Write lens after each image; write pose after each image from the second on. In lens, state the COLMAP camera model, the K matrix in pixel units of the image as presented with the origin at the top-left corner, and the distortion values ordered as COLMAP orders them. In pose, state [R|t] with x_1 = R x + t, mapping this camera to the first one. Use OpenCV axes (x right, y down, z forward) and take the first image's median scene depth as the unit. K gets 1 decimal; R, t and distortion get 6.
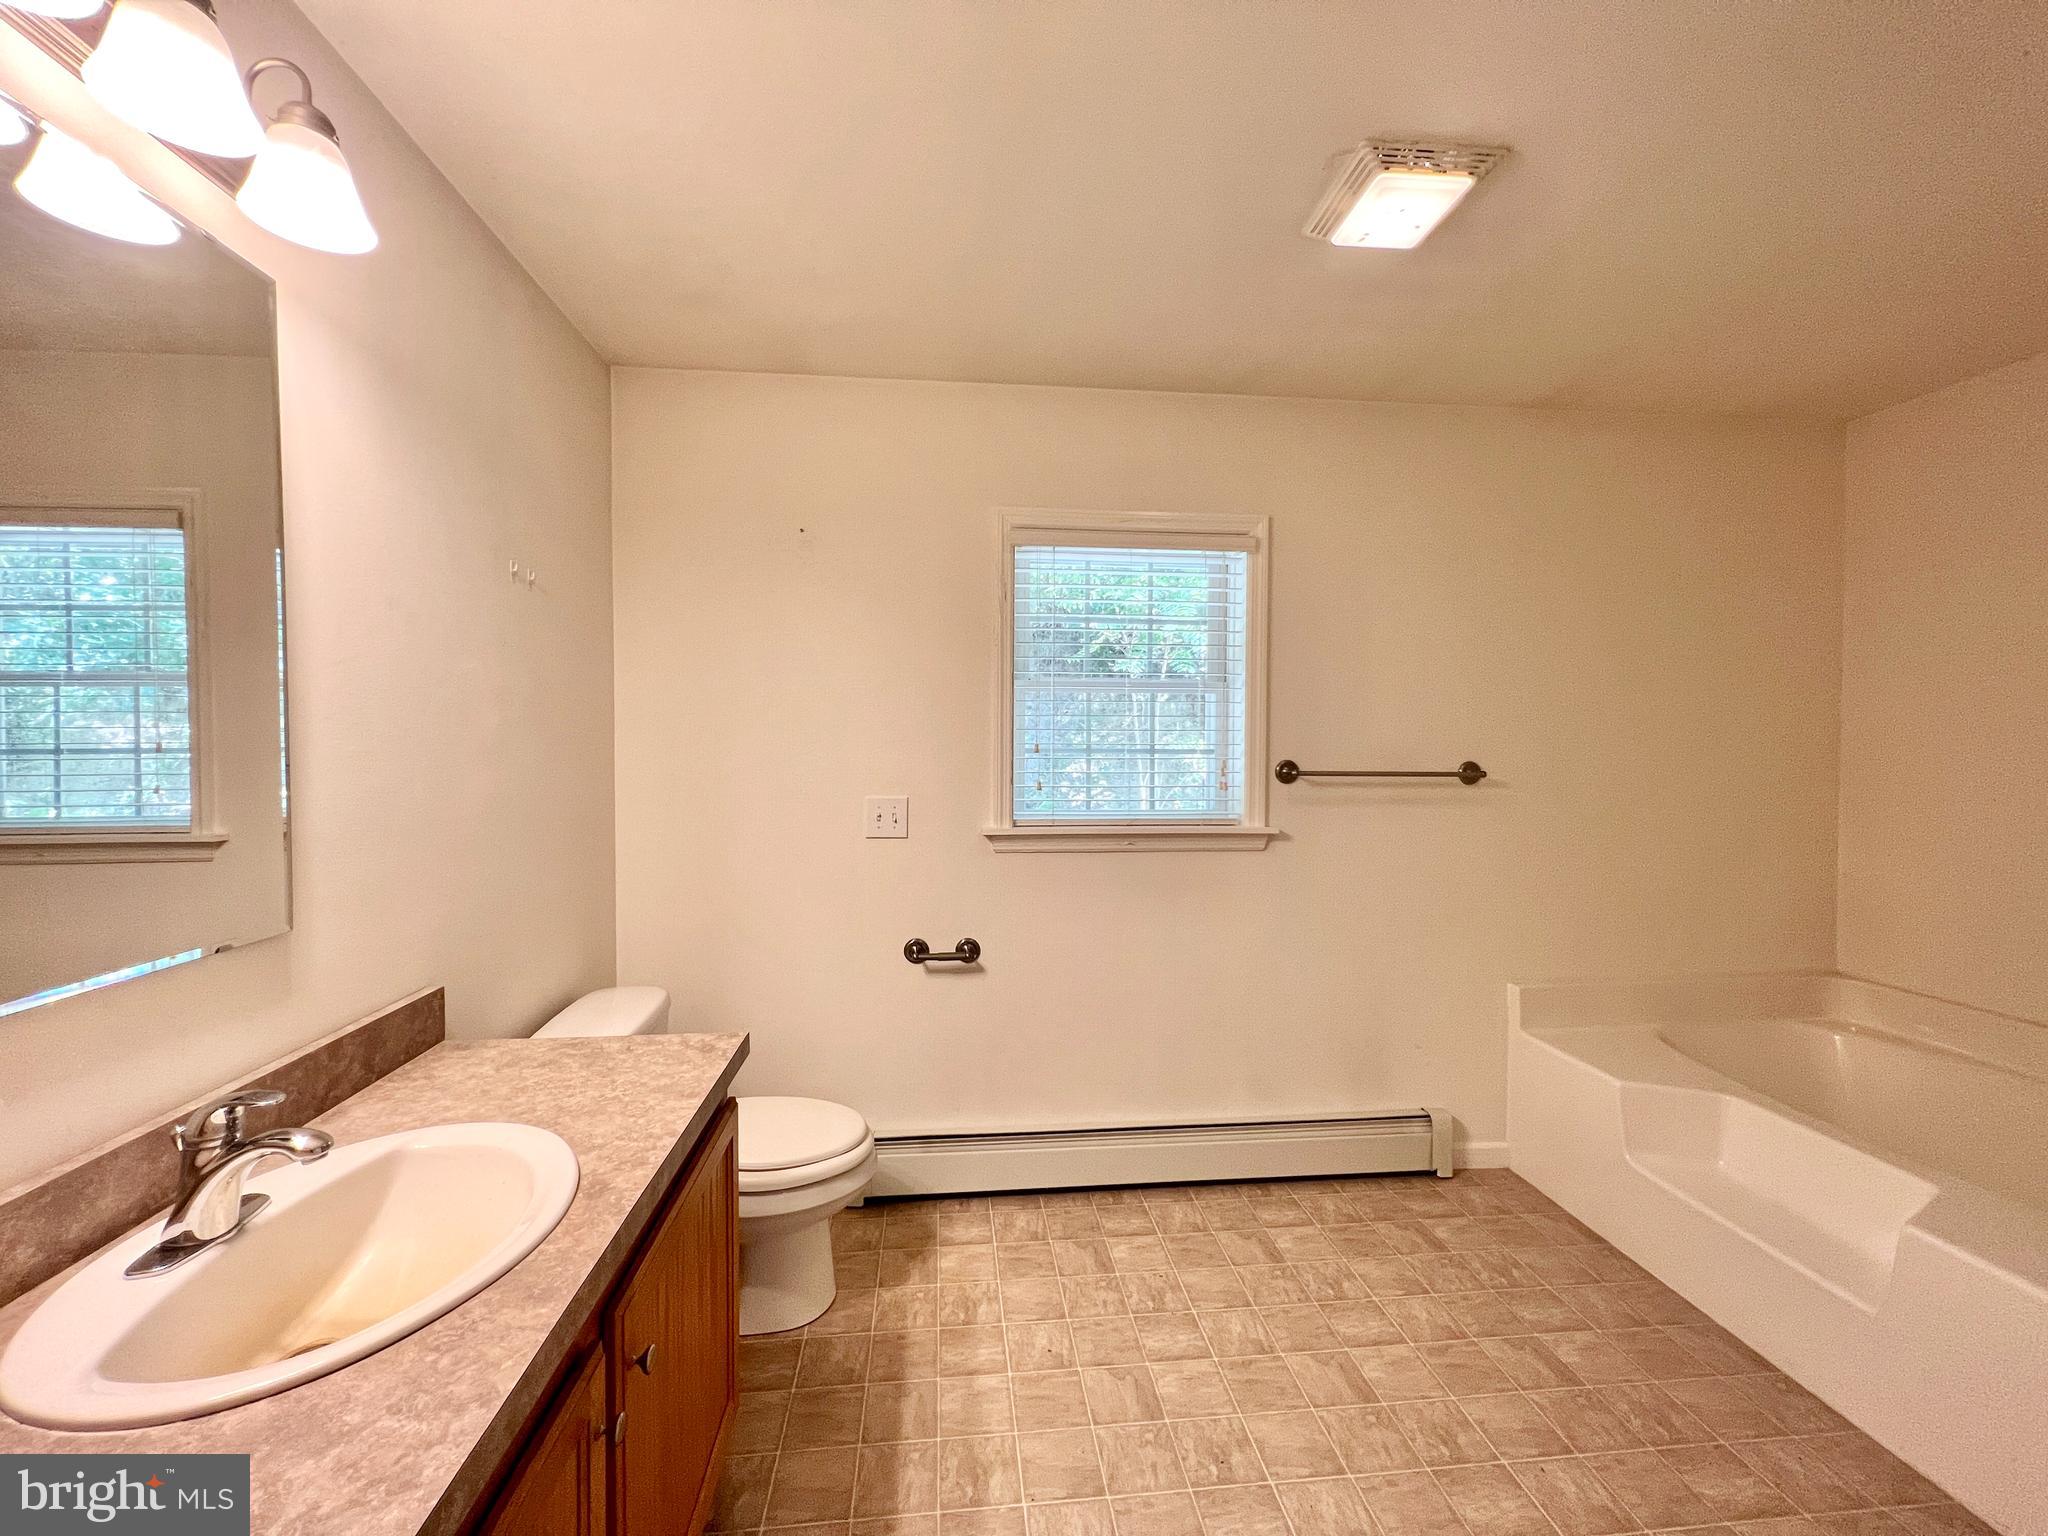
lens RADIAL K [[832.3, 0, 1002.0], [0, 832.3, 761.6], [0, 0, 1]] dist [0.000247, -0.000015]
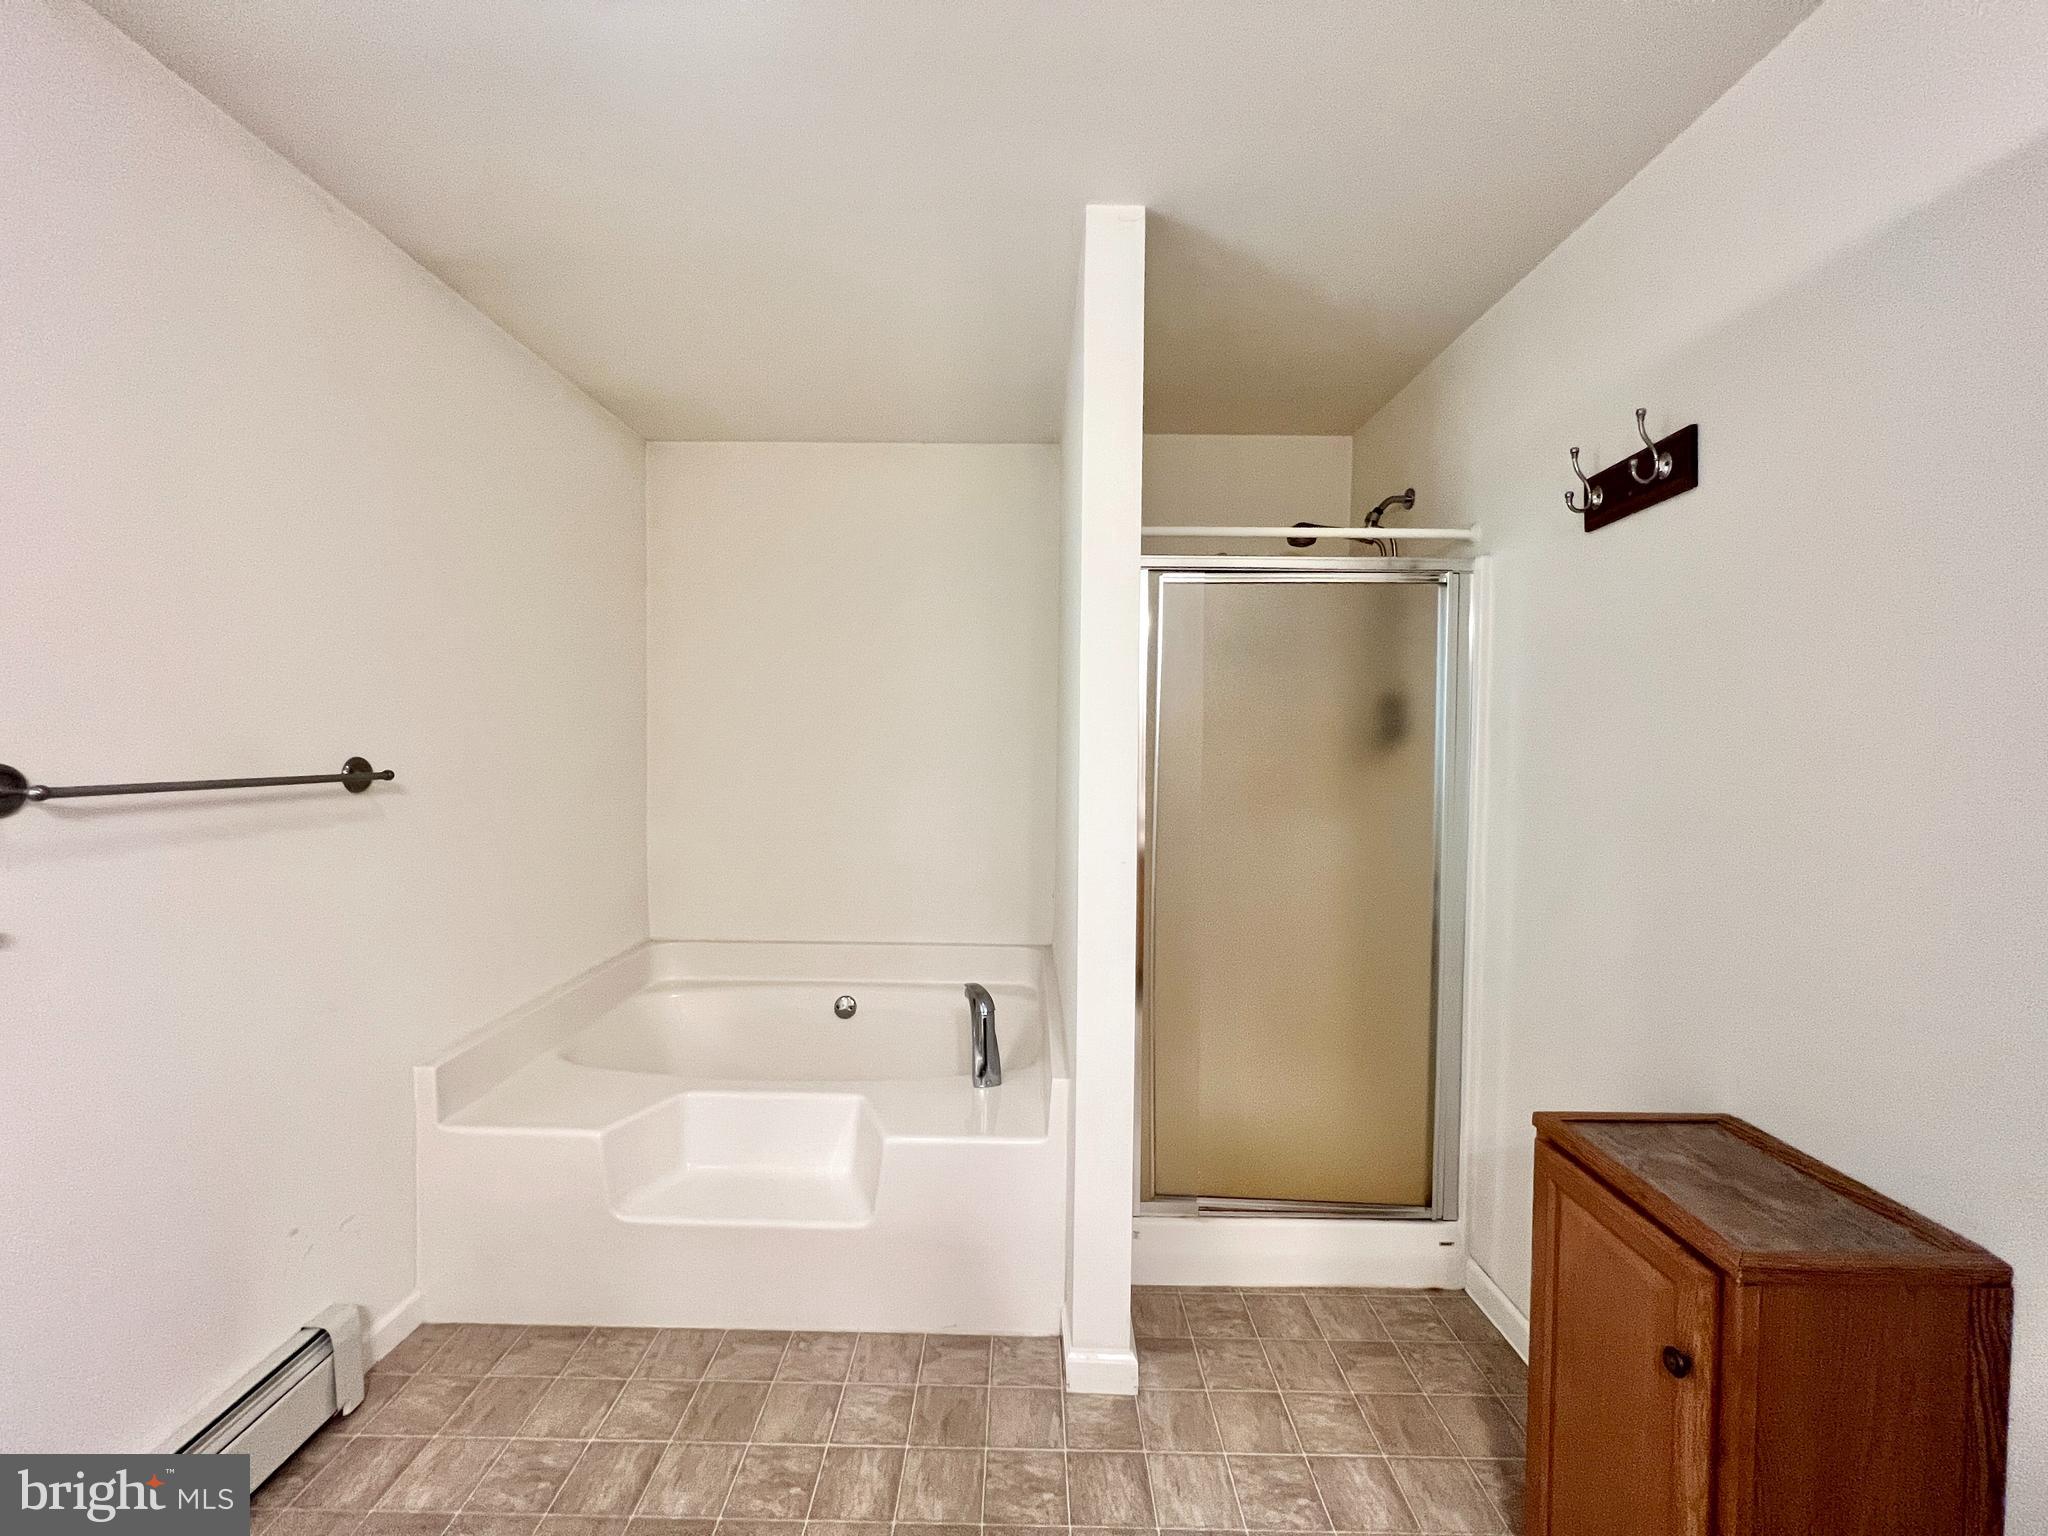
lens RADIAL K [[813.8, 0, 1020.3], [0, 813.8, 759.9], [0, 0, 1]] dist [0.002686, 0.000360]
pose [[0.089847, -0.022440, 0.995703, -0.064004], [0.002614, 0.999748, 0.022295, -0.020564], [-0.995952, 0.000600, 0.089883, 0.751784]]
